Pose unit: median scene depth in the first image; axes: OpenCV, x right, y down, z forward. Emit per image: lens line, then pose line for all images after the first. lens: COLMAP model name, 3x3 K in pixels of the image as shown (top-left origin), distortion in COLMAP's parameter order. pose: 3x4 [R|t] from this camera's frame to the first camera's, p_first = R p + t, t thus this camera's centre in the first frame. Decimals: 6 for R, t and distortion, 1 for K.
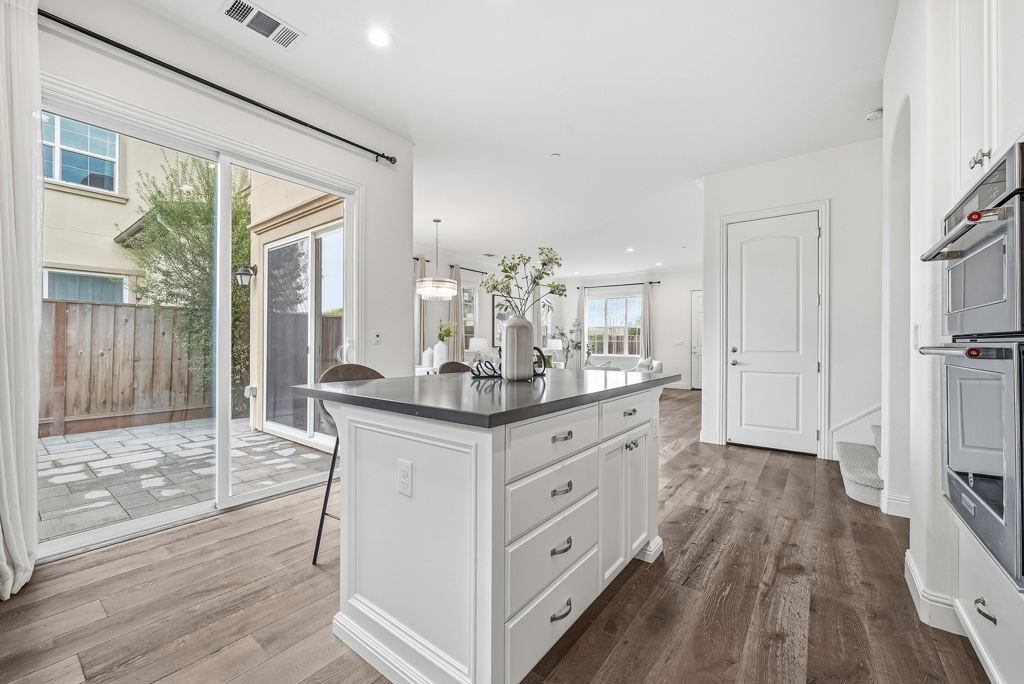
lens RADIAL K [[406.9, 0, 514.9], [0, 406.9, 348.0], [0, 0, 1]] dist [-0.002038, -0.000202]
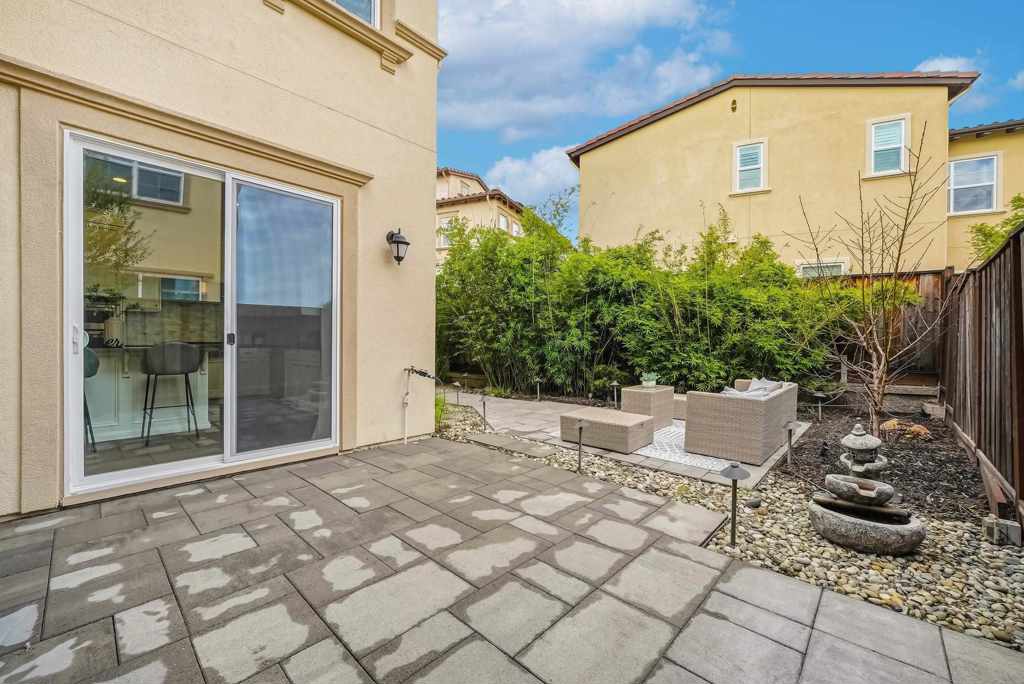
lens RADIAL K [[406.9, 0, 512.8], [0, 406.9, 341.1], [0, 0, 1]] dist [-0.002038, -0.000202]
pose [[-0.994665, -0.003231, 0.103109, -1.377079], [-0.003893, 0.999973, -0.006220, 0.024741], [-0.103086, -0.006588, -0.994651, 1.740258]]
